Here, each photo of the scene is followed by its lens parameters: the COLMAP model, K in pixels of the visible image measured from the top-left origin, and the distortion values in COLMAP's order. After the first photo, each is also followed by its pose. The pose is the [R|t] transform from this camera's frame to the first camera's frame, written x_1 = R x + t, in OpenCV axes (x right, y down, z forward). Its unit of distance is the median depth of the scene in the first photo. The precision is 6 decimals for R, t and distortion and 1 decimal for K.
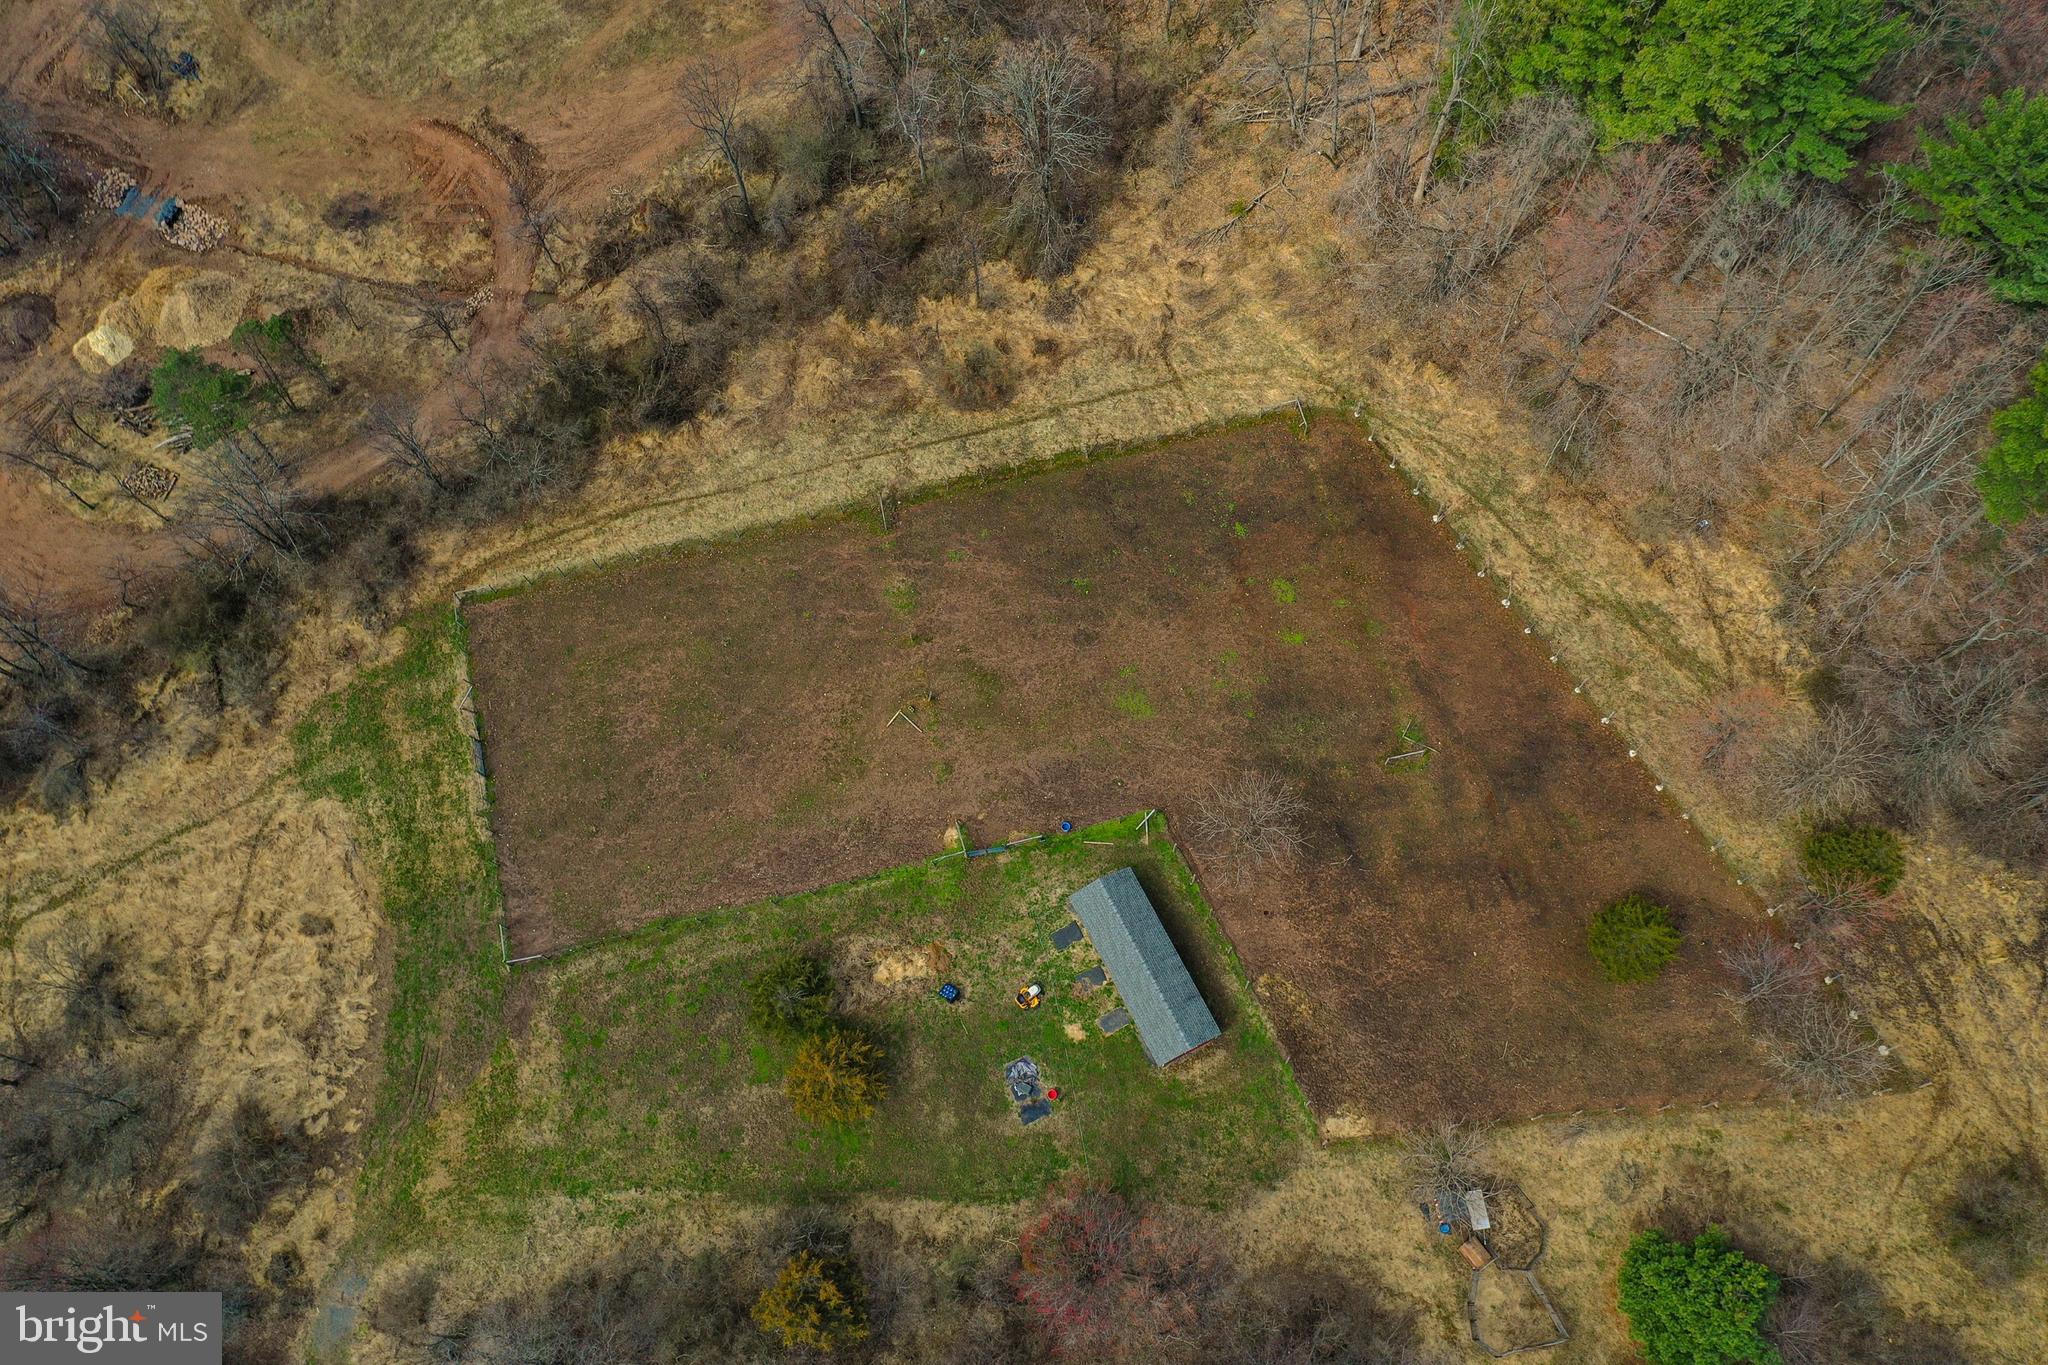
lens RADIAL K [[1610.5, 0, 1012.9], [0, 1610.5, 681.1], [0, 0, 1]] dist [-0.005037, -0.005929]
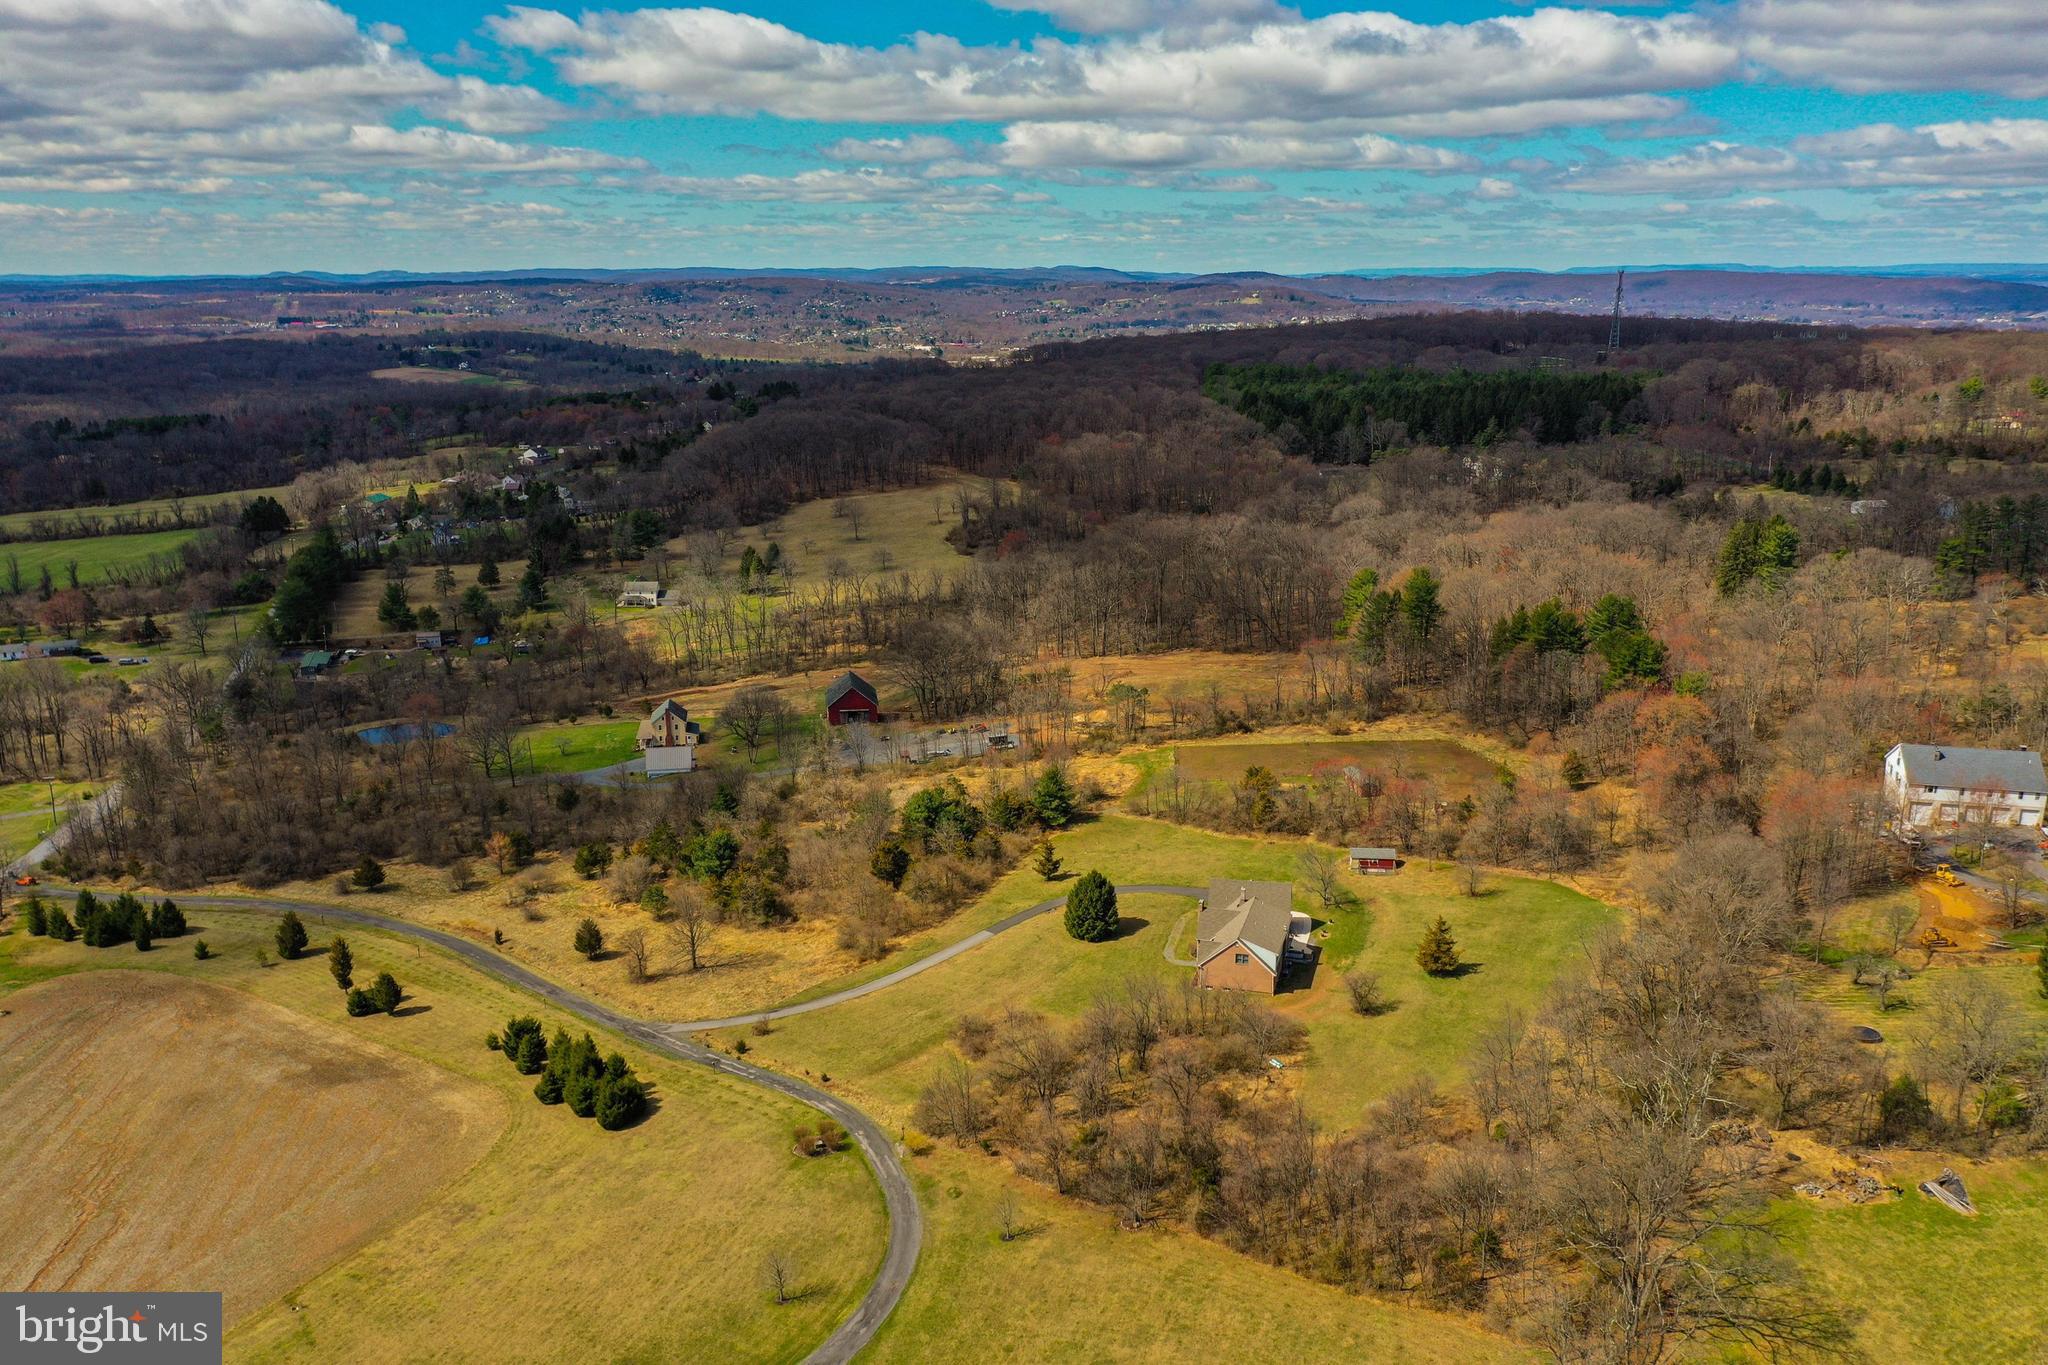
lens RADIAL K [[1610.5, 0, 1033.0], [0, 1610.5, 677.7], [0, 0, 1]] dist [-0.005037, -0.005929]
pose [[0.946669, 0.081761, -0.311662, 0.454359], [-0.300902, 0.570235, -0.764389, 2.778548], [0.115224, 0.817403, 0.564426, -1.162539]]
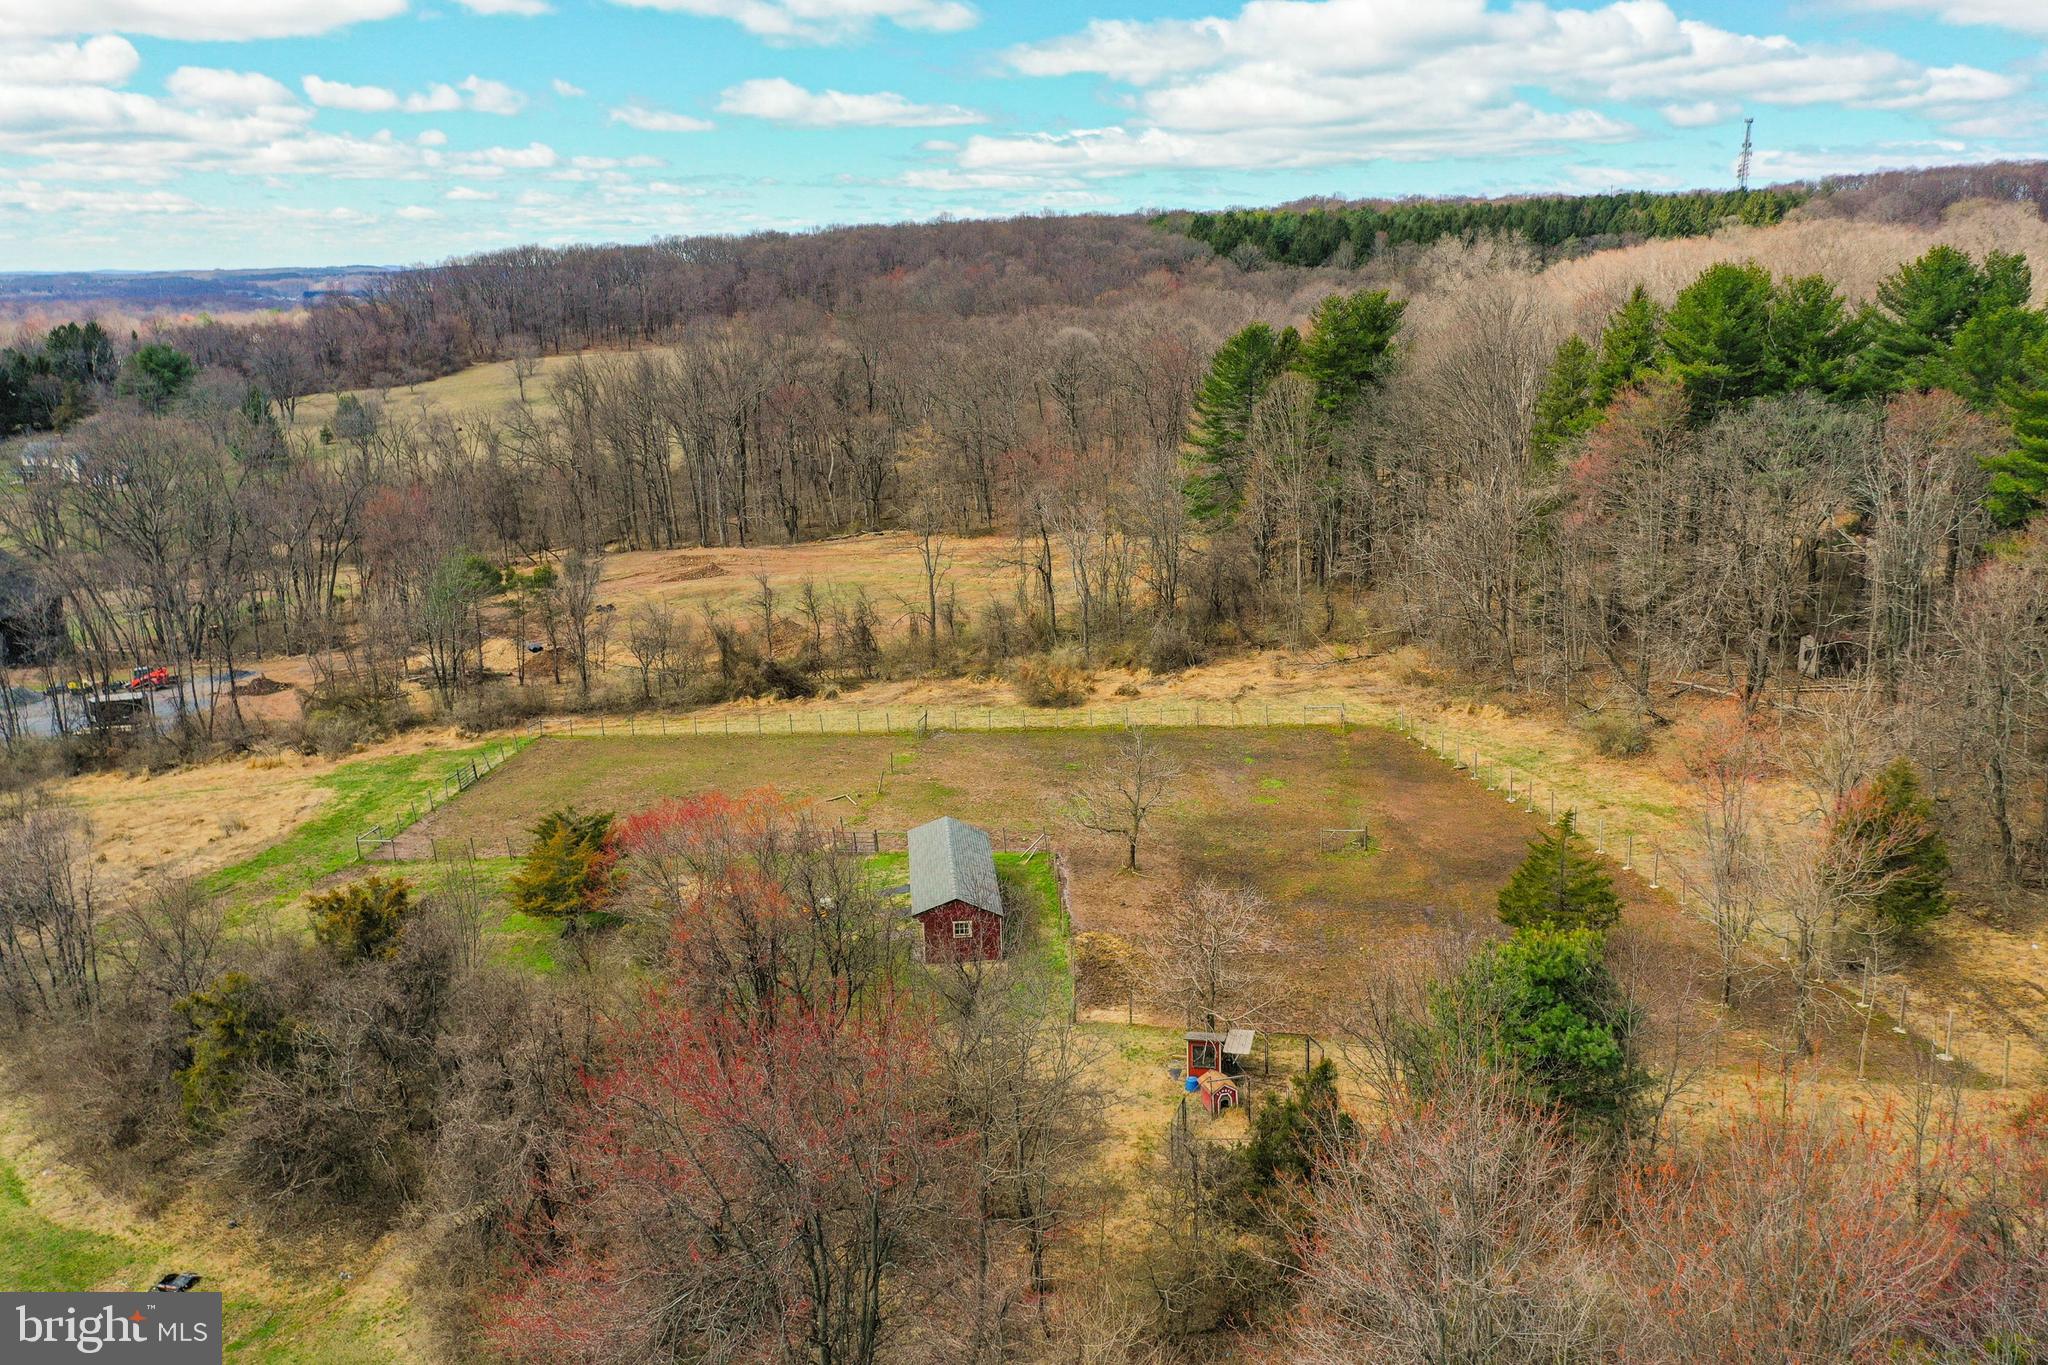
lens RADIAL K [[1610.5, 0, 1025.7], [0, 1610.5, 678.7], [0, 0, 1]] dist [-0.005037, -0.005929]
pose [[0.928485, 0.092097, -0.359770, 0.385427], [-0.345172, 0.571431, -0.744529, 0.686692], [0.137015, 0.815466, 0.562354, 0.431515]]
